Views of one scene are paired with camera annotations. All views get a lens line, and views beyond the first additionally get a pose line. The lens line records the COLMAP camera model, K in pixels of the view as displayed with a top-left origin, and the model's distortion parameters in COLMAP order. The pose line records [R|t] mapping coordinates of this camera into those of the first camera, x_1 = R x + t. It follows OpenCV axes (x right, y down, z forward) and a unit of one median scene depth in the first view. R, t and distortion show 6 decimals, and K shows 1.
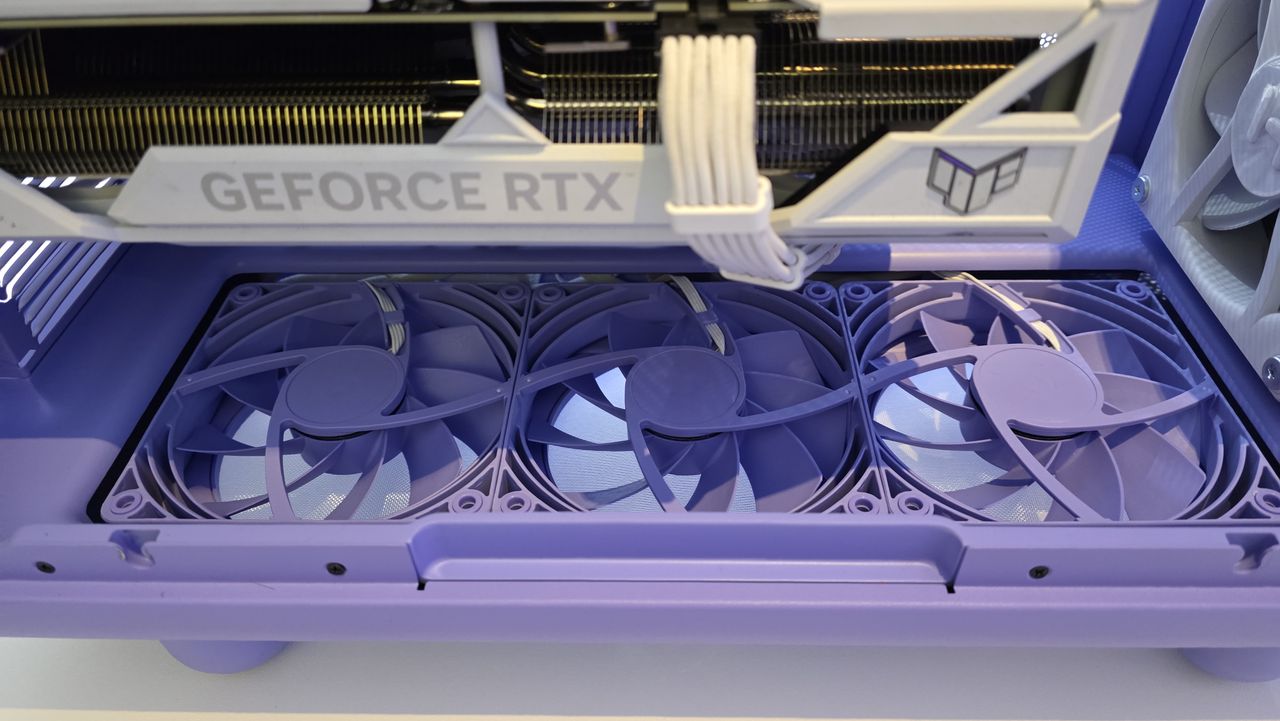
lens RADIAL K [[910.5, 0, 646.6], [0, 910.5, 356.7], [0, 0, 1]] dist [0.015101, -0.001851]
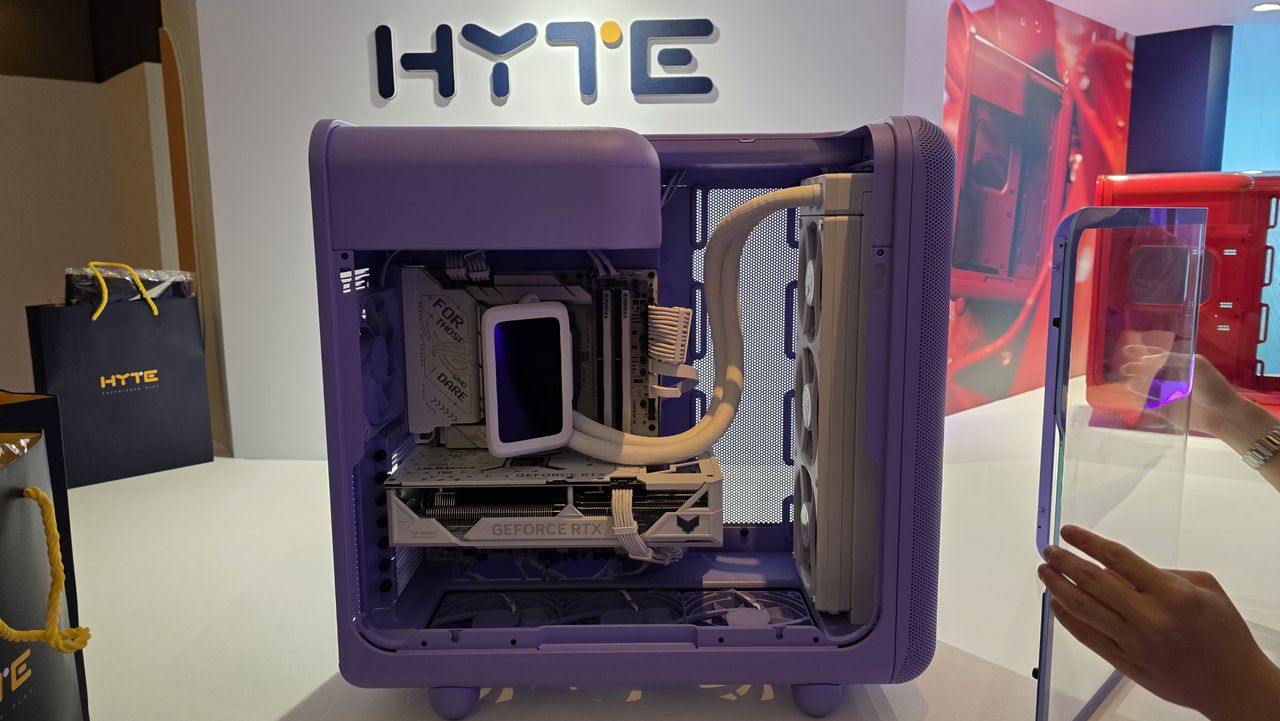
lens RADIAL K [[910.5, 0, 646.6], [0, 910.5, 356.7], [0, 0, 1]] dist [0.015101, -0.001851]
pose [[0.999612, 0.009949, 0.026005, 0.055371], [0.005380, 0.847355, -0.531000, 1.252491], [-0.027319, 0.530934, 0.846973, -2.669080]]
